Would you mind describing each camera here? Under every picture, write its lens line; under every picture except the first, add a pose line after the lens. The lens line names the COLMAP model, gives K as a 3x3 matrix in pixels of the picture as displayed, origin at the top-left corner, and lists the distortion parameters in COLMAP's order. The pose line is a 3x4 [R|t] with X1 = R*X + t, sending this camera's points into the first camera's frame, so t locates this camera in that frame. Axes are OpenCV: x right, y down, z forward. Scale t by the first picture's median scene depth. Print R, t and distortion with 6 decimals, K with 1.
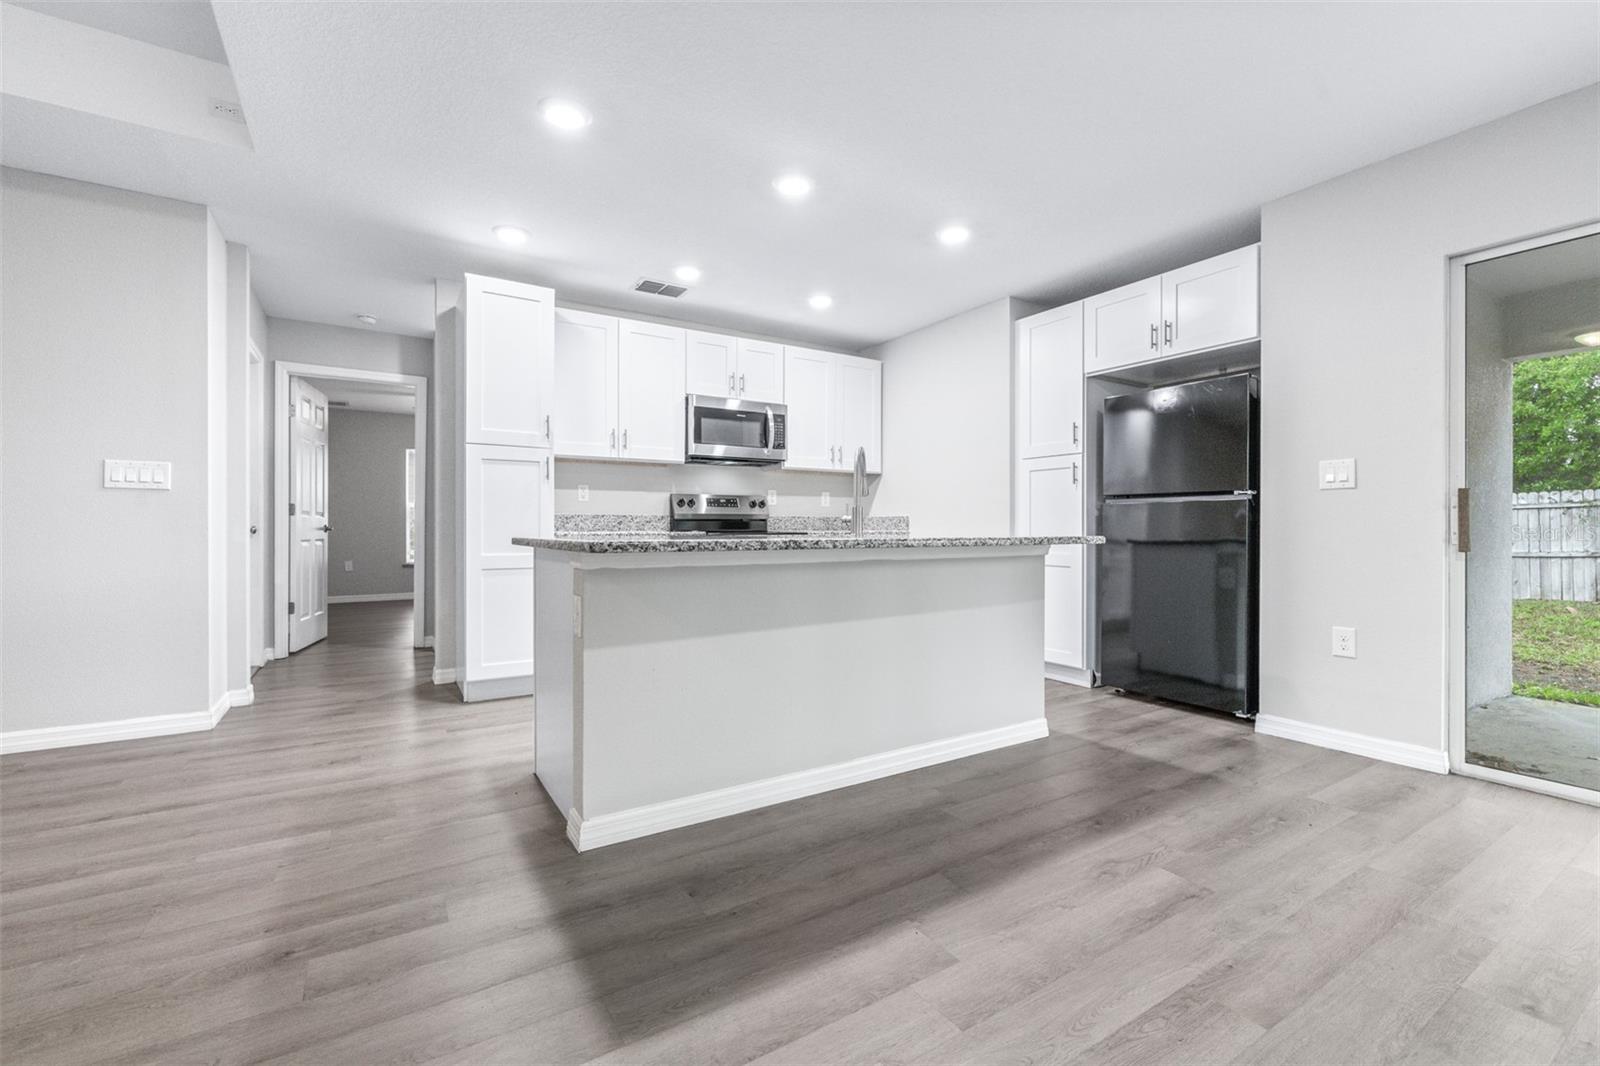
lens RADIAL K [[675.8, 0, 799.0], [0, 675.8, 525.3], [0, 0, 1]] dist [0.002819, -0.001033]
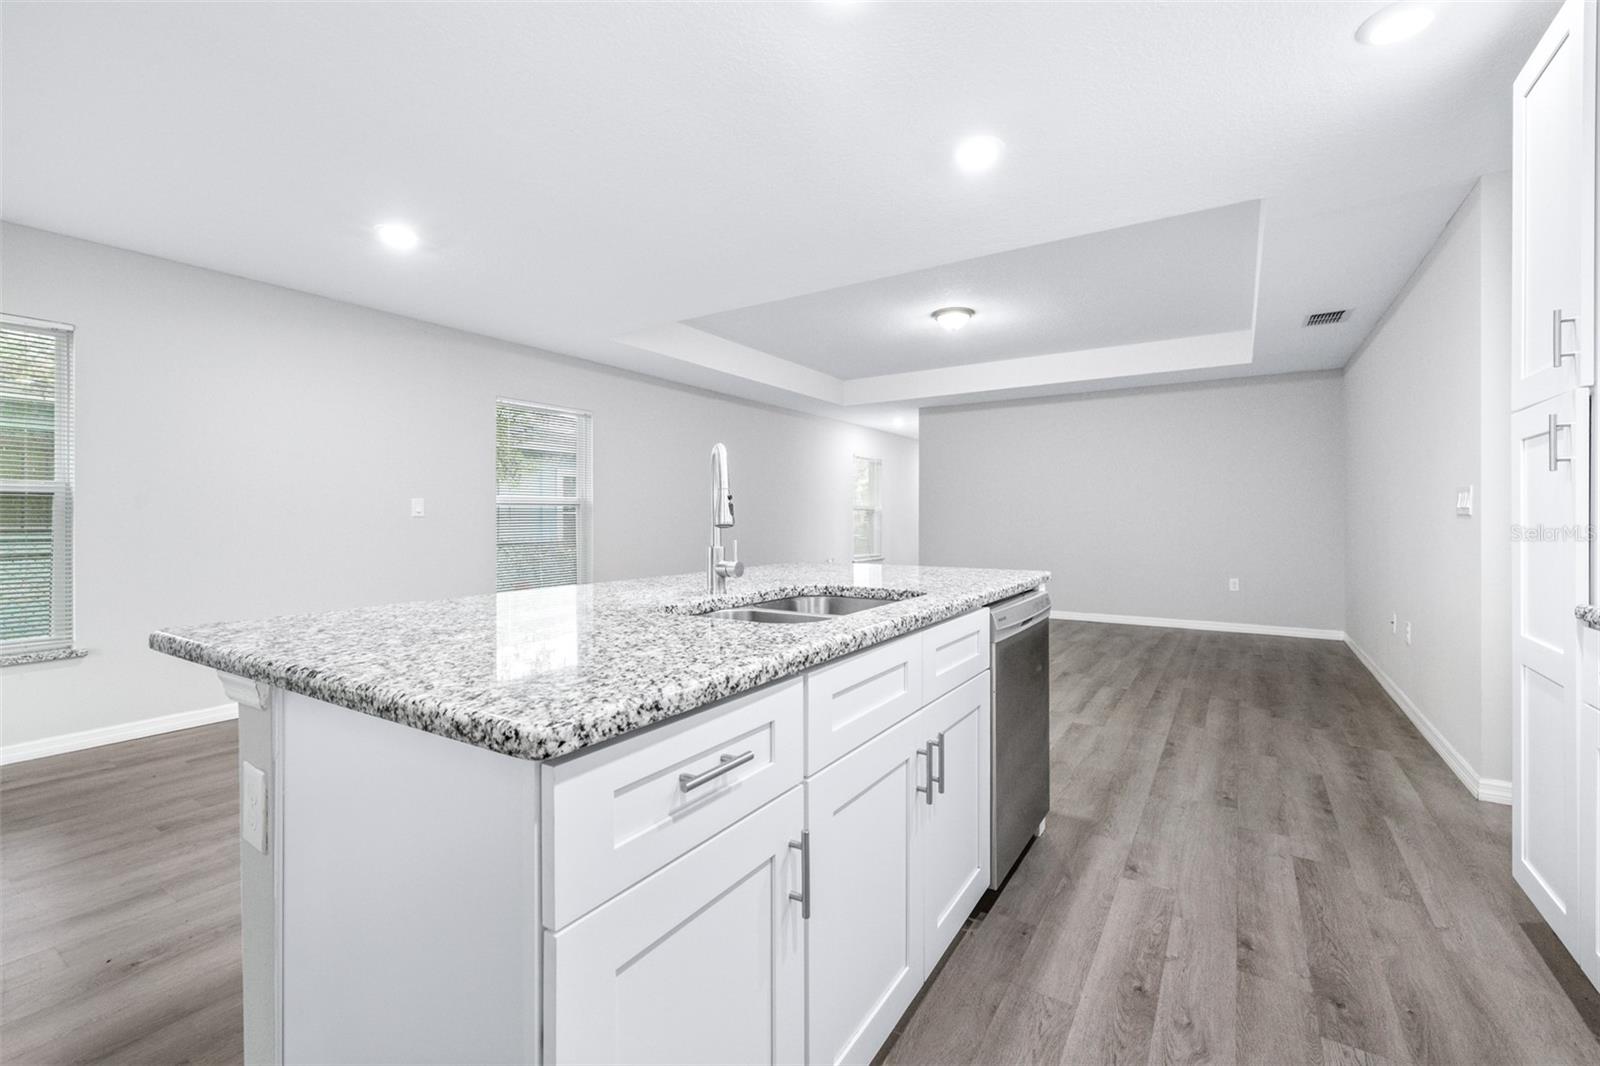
lens RADIAL K [[675.8, 0, 811.9], [0, 675.8, 522.0], [0, 0, 1]] dist [0.002819, -0.001033]
pose [[-0.904440, -0.001509, -0.426598, 0.199331], [-0.002111, 0.999997, 0.000939, -0.035982], [0.426596, 0.001750, -0.904441, 1.149959]]
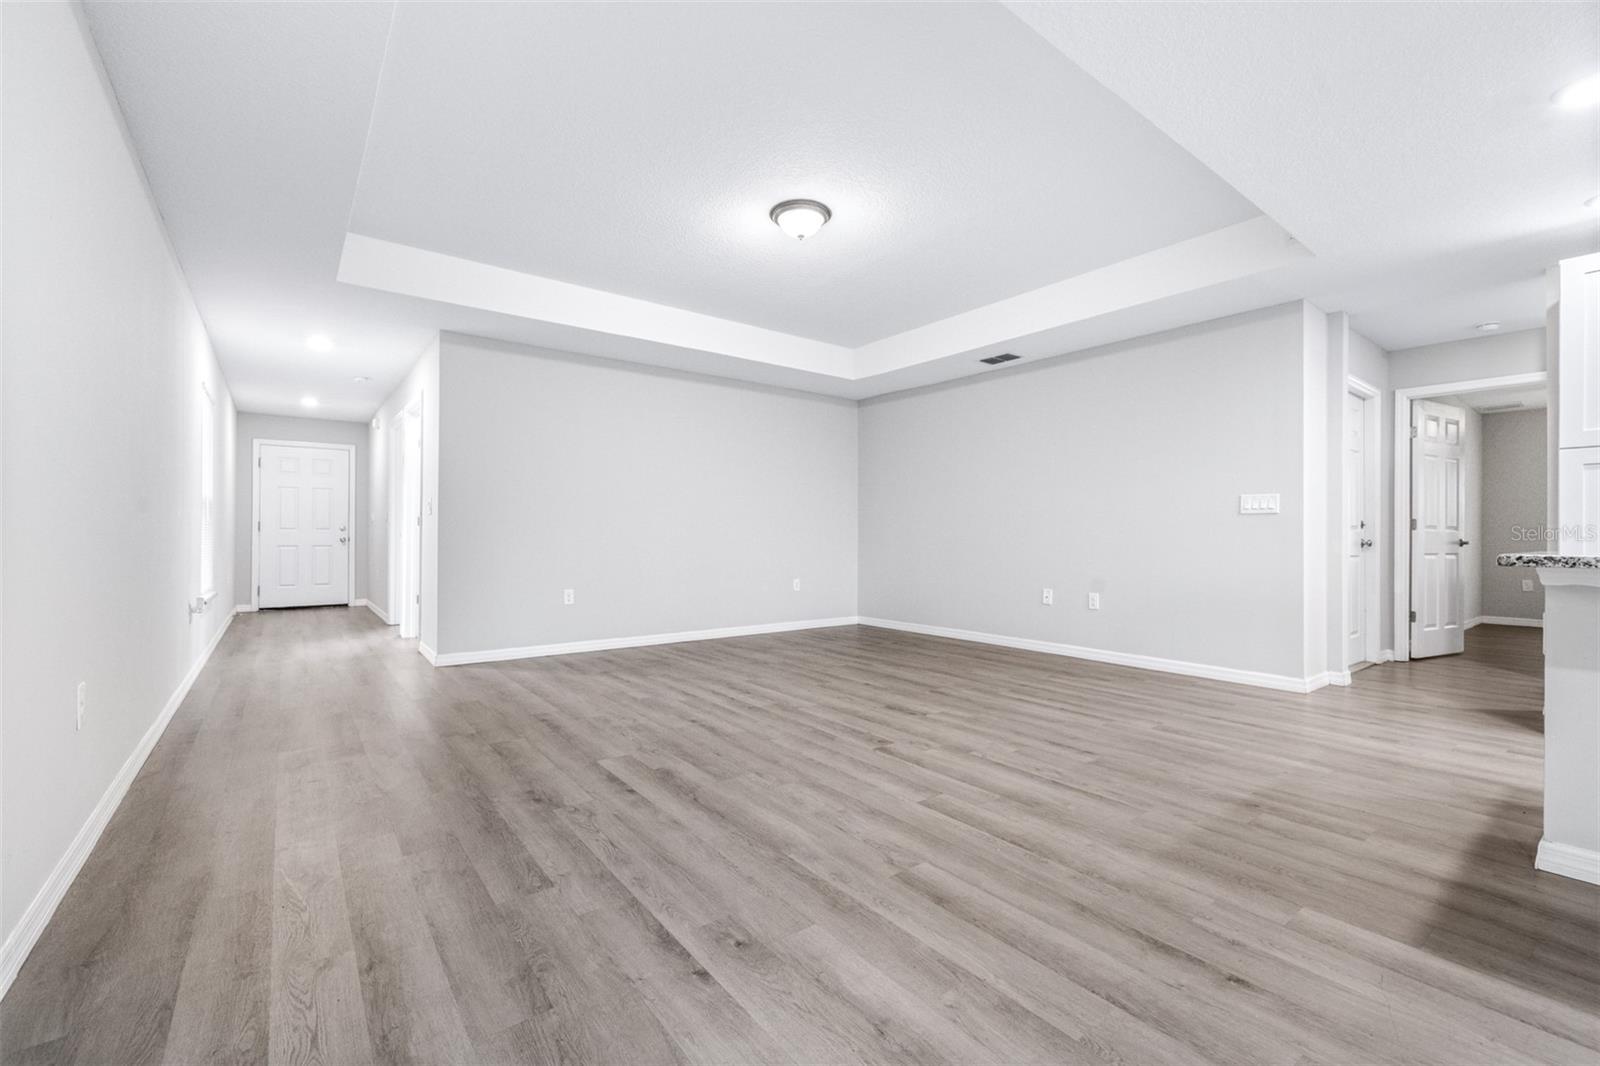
lens RADIAL K [[675.8, 0, 795.9], [0, 675.8, 532.3], [0, 0, 1]] dist [0.002819, -0.001033]
pose [[0.091322, -0.007847, -0.995791, 0.290673], [-0.001773, 0.999966, -0.008043, -0.000636], [0.995820, 0.002500, 0.091305, -0.091089]]
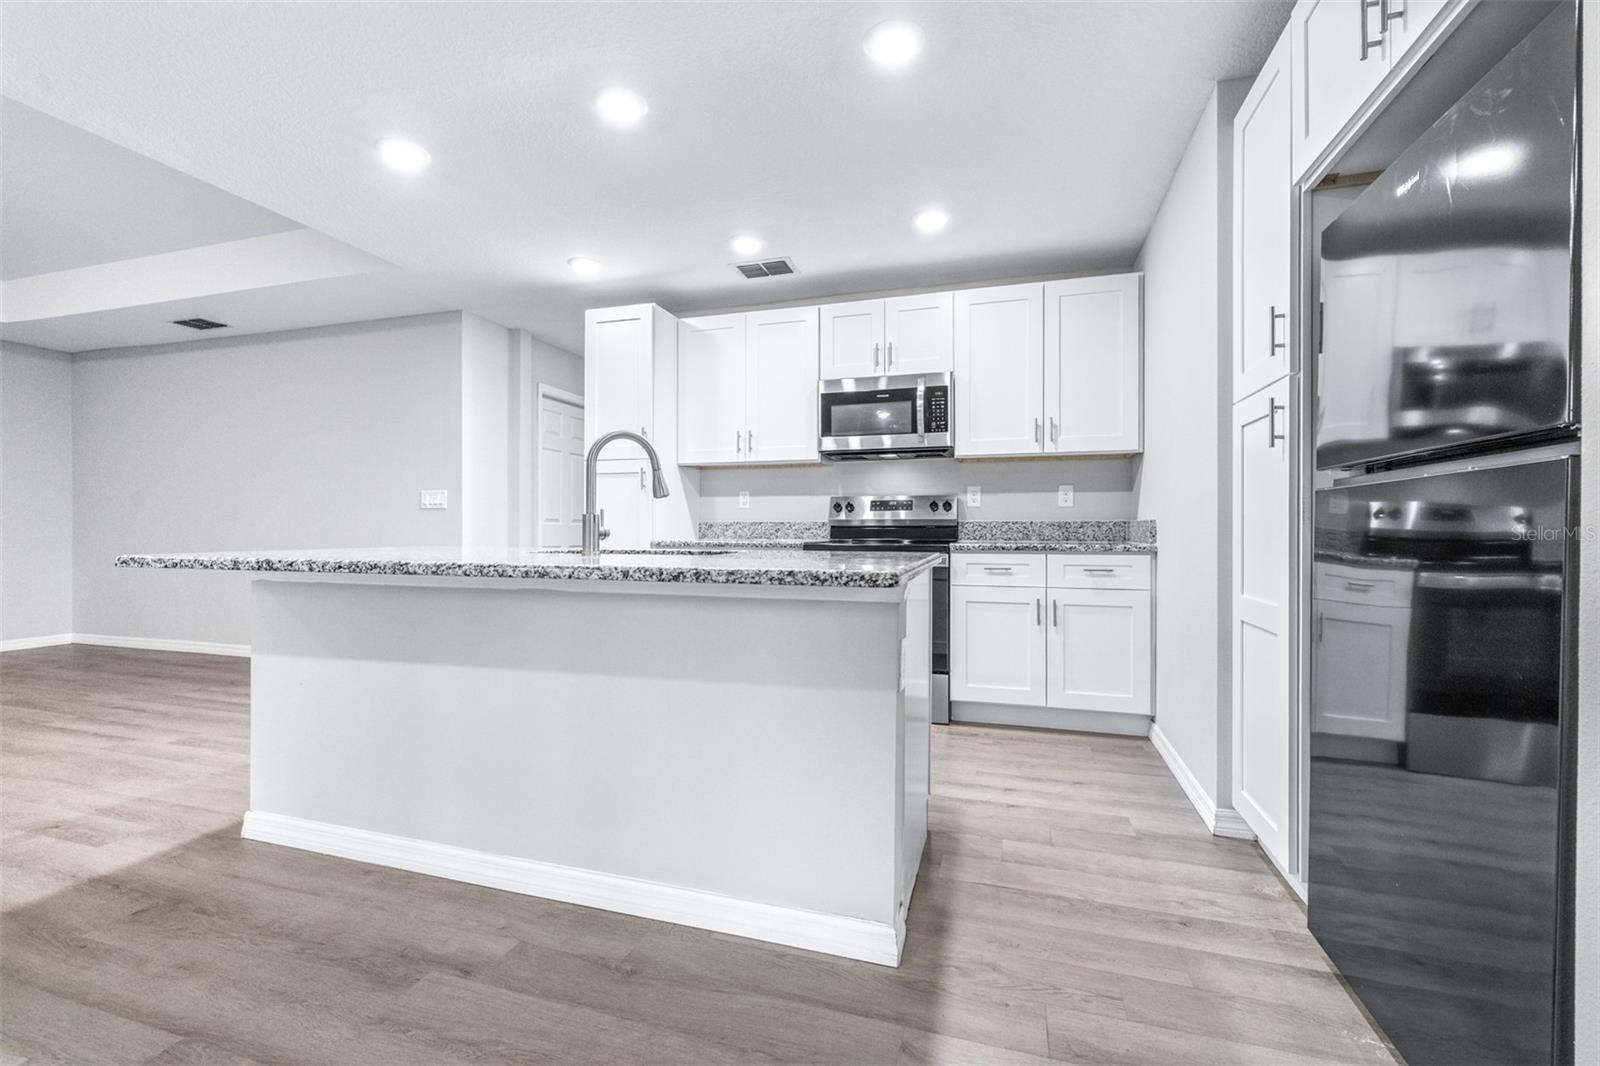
lens RADIAL K [[675.8, 0, 804.0], [0, 675.8, 532.3], [0, 0, 1]] dist [0.002819, -0.001033]
pose [[0.652407, 0.005496, -0.757849, 0.558188], [0.000642, 0.999969, 0.007804, -0.009678], [0.757869, -0.005578, 0.652383, 0.496154]]
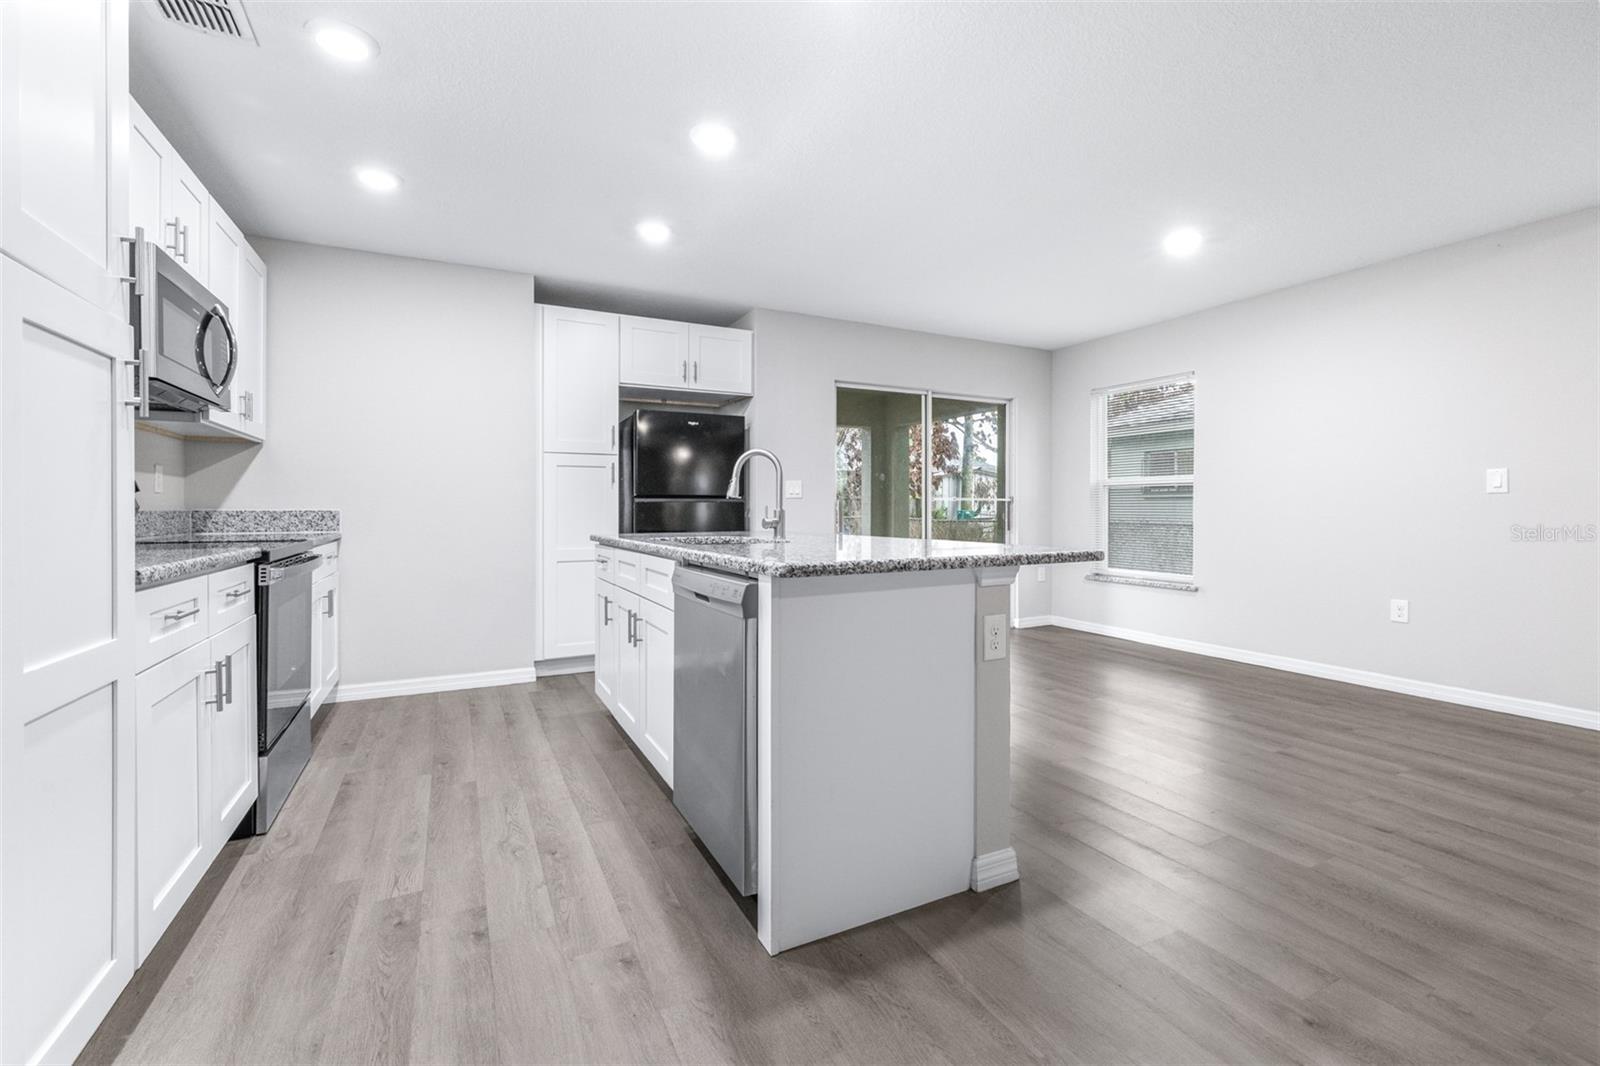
lens RADIAL K [[675.8, 0, 799.9], [0, 675.8, 520.8], [0, 0, 1]] dist [0.002819, -0.001033]
pose [[0.092845, -0.019825, 0.995483, -0.664102], [-0.000943, 0.999800, 0.019999, -0.023535], [-0.995680, -0.002795, 0.092808, 0.620877]]
